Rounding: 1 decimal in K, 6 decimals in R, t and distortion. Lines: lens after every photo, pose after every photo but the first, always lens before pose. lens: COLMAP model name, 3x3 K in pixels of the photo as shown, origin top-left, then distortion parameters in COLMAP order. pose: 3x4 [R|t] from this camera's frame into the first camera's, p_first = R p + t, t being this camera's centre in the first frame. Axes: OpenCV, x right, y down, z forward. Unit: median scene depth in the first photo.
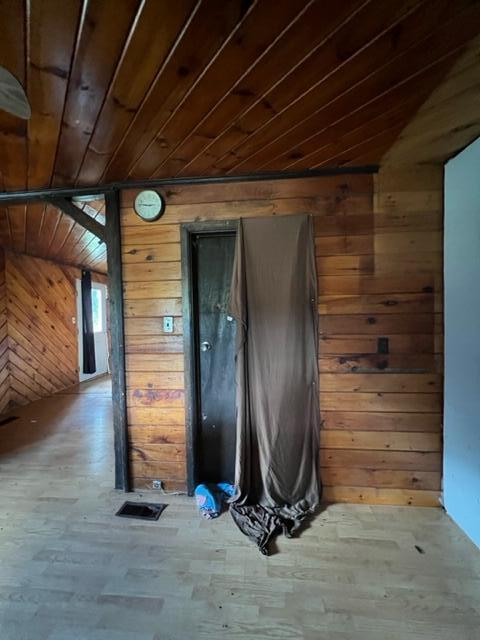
lens RADIAL K [[256.5, 0, 241.0], [0, 256.5, 317.7], [0, 0, 1]] dist [-0.001231, 0.000193]
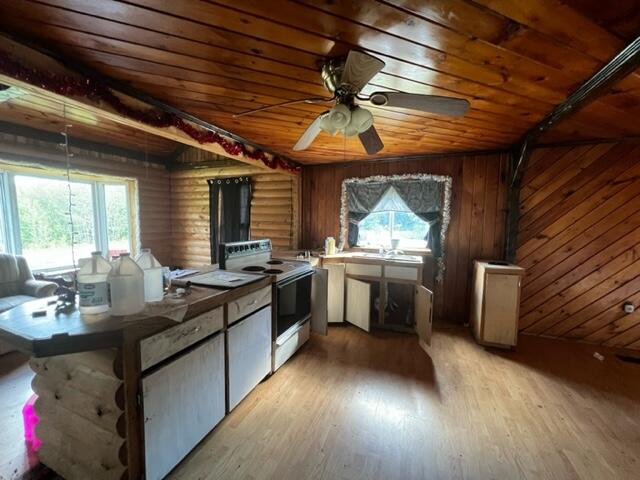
lens RADIAL K [[256.5, 0, 317.6], [0, 256.5, 238.9], [0, 0, 1]] dist [-0.001231, 0.000193]
pose [[-0.298361, 0.093744, -0.949838, 0.180134], [-0.031341, 0.993666, 0.107914, -0.045273], [0.953938, 0.061967, -0.293534, 0.455051]]
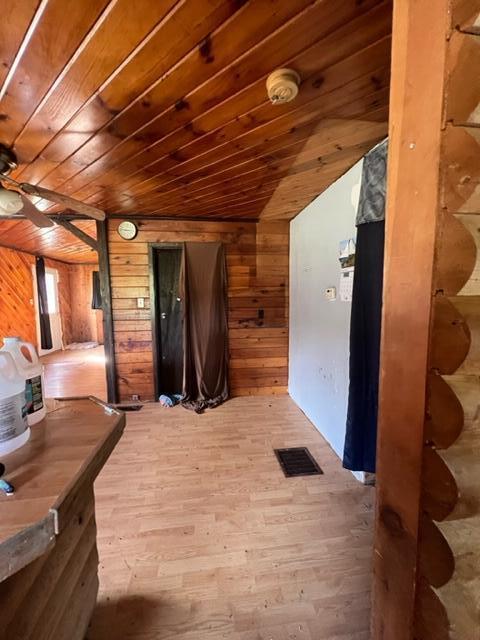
lens RADIAL K [[256.5, 0, 241.0], [0, 256.5, 317.7], [0, 0, 1]] dist [-0.001231, 0.000193]
pose [[0.975610, -0.010290, 0.219271, -0.013147], [-0.003399, 0.998073, 0.061958, 0.018090], [-0.219486, -0.061192, 0.973695, -0.794956]]
